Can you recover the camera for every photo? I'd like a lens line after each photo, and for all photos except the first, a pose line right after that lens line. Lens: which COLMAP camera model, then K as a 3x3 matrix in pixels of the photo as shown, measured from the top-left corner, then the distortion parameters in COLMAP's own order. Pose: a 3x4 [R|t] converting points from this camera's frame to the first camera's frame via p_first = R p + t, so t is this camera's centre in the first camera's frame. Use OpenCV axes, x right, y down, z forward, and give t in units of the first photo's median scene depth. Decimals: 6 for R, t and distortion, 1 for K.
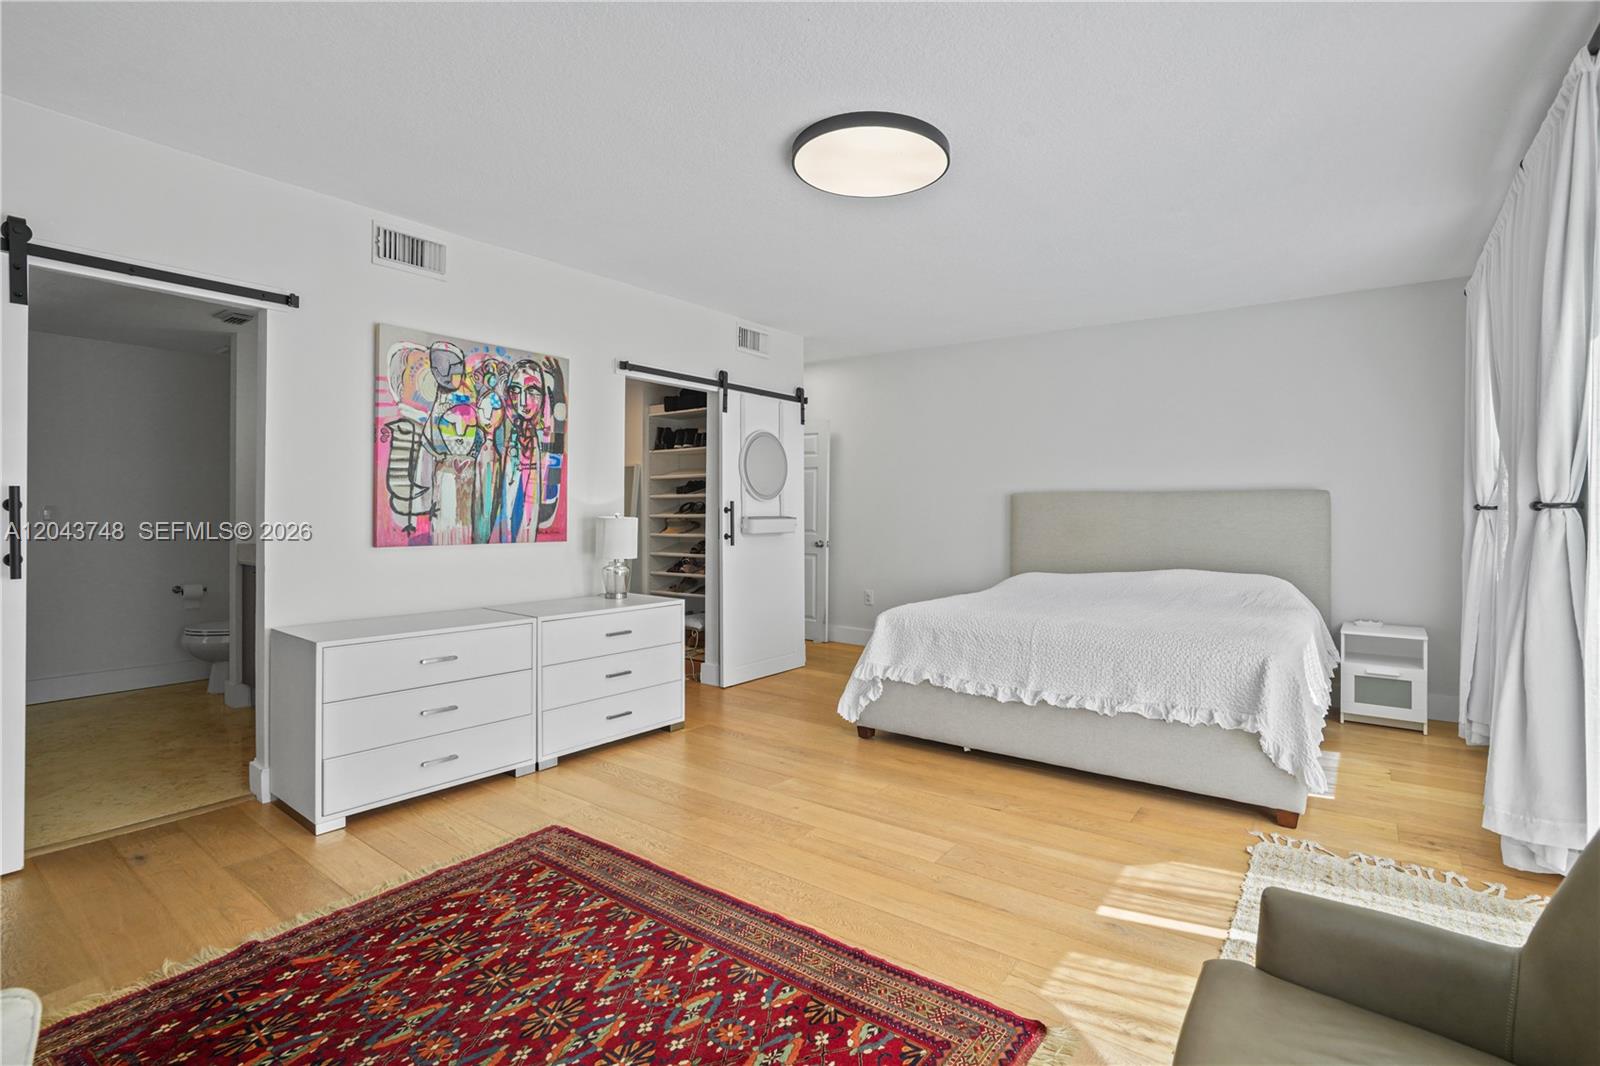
lens RADIAL K [[754.8, 0, 820.3], [0, 754.8, 512.3], [0, 0, 1]] dist [-0.061394, 0.034219]
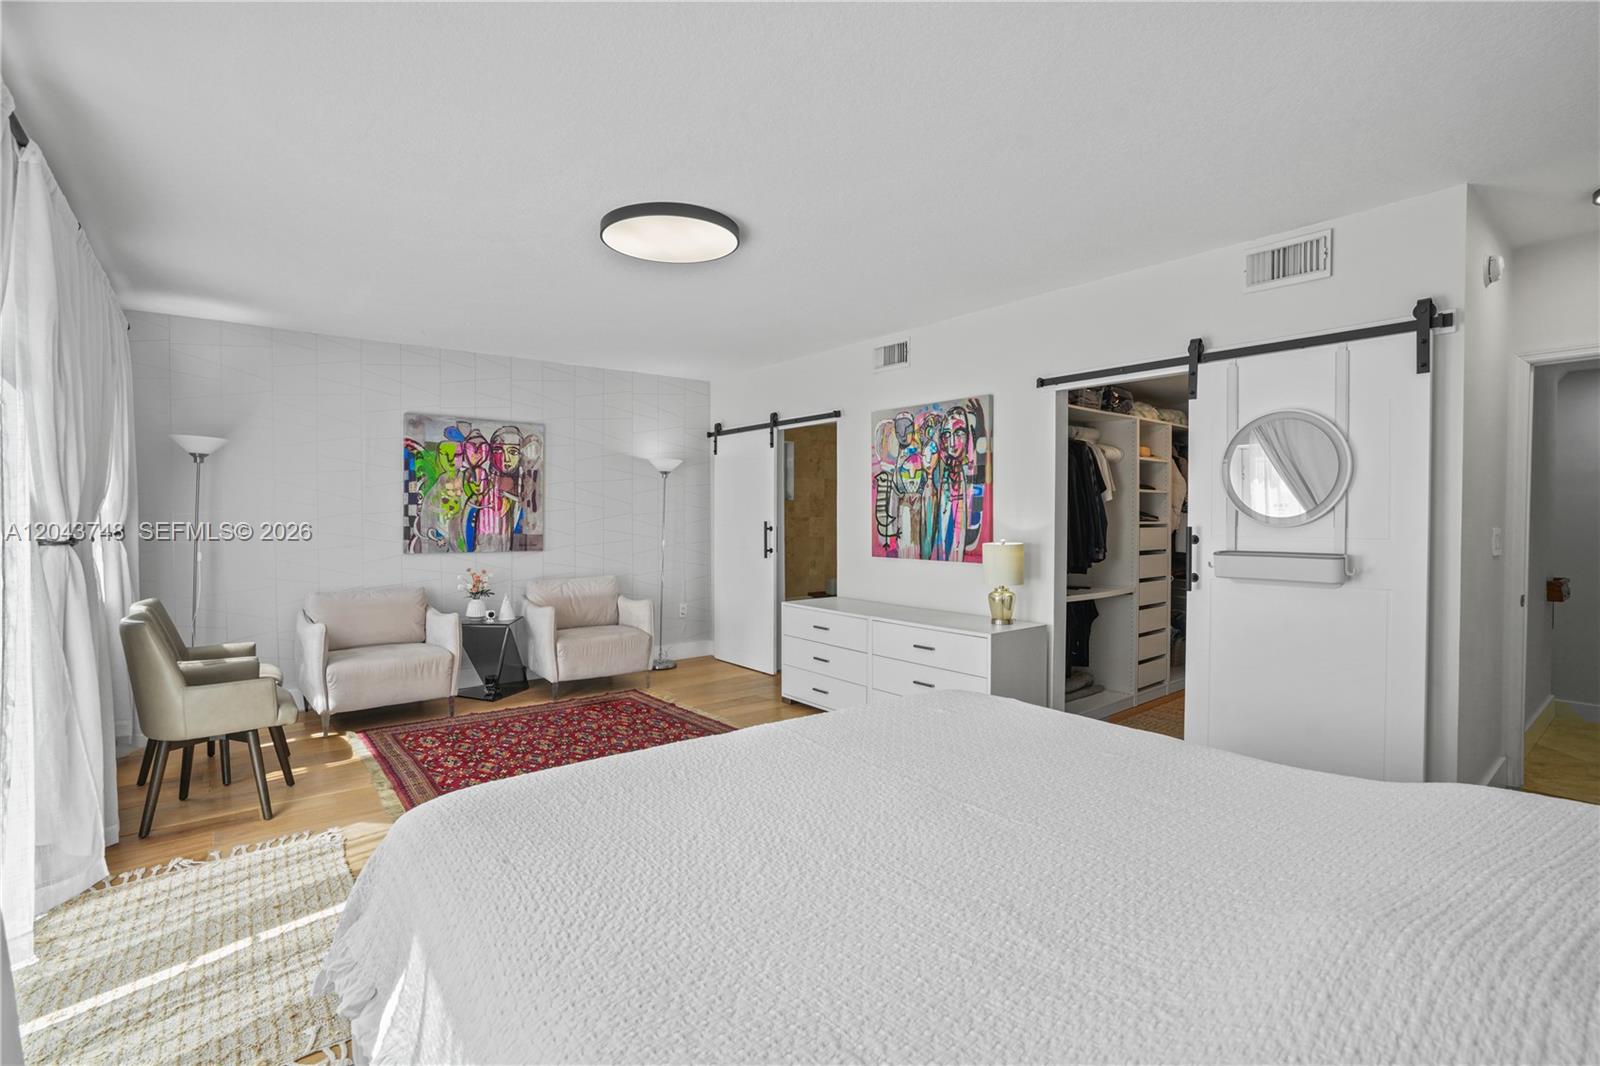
lens RADIAL K [[745.9, 0, 803.4], [0, 745.9, 529.4], [0, 0, 1]] dist [-0.058718, 0.028748]
pose [[-0.260686, 0.013321, -0.965332, 0.856798], [-0.003077, 0.999888, 0.014629, -0.028866], [0.965419, 0.006784, -0.260616, 1.142264]]
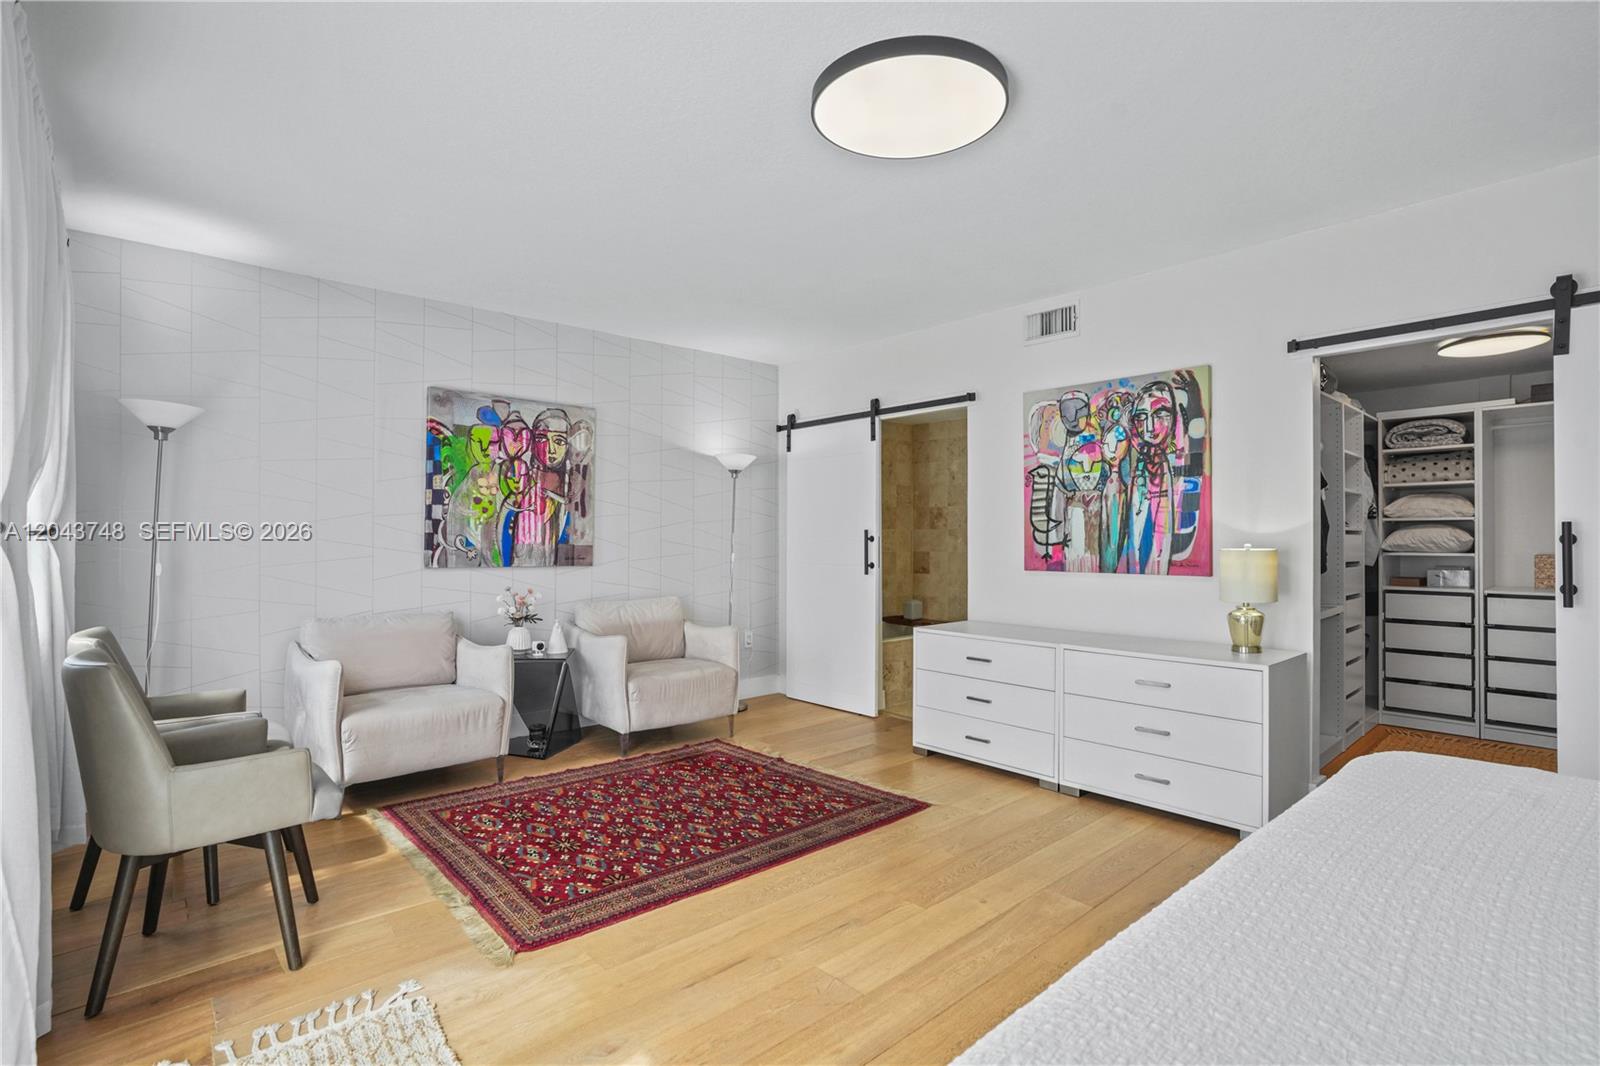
lens RADIAL K [[770.8, 0, 800.0], [0, 770.8, 533.0], [0, 0, 1]] dist [-0.055634, 0.030257]
pose [[-0.204098, -0.013989, -0.978851, 0.684927], [-0.003486, 0.999902, -0.013563, 0.002491], [0.978944, 0.000645, -0.204127, 0.803417]]
